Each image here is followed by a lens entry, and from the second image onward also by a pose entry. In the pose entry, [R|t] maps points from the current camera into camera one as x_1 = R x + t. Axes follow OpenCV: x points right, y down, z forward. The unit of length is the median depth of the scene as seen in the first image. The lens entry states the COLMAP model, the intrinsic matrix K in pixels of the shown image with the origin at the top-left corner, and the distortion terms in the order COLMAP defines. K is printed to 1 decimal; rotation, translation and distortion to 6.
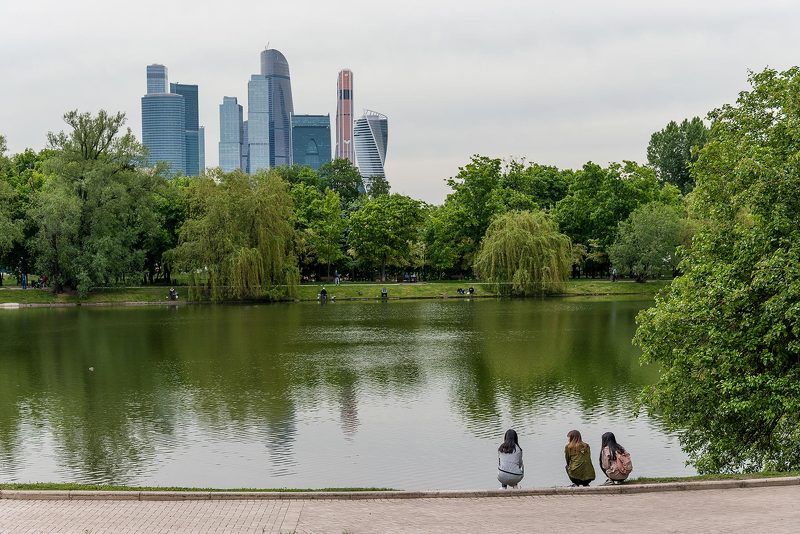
lens RADIAL K [[3189.5, 0, 400.0], [0, 3189.5, 267.0], [0, 0, 1]] dist [0.108436, 2.335166]
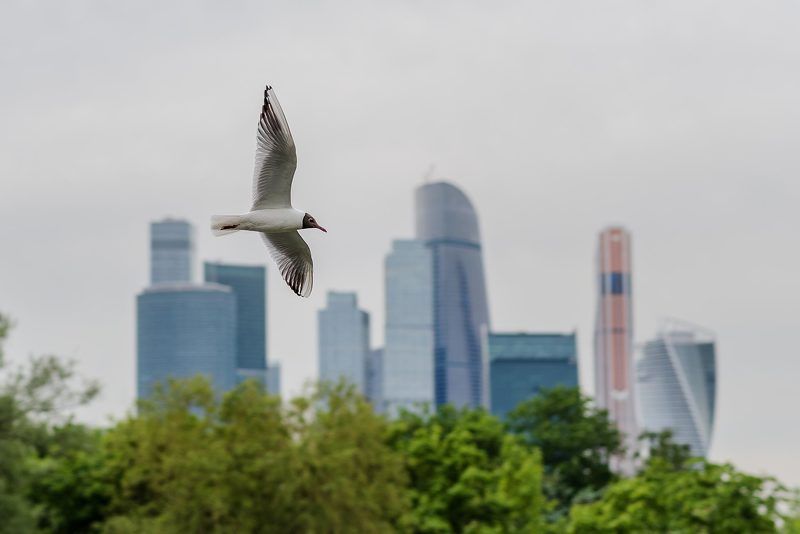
lens RADIAL K [[3189.5, 0, 400.0], [0, 3189.5, 267.0], [0, 0, 1]] dist [0.108436, 2.335166]
pose [[0.986682, -0.025173, -0.160700, 0.023109], [-0.004590, 0.983250, -0.182202, 0.021243], [0.162595, 0.180513, 0.970040, 0.587110]]
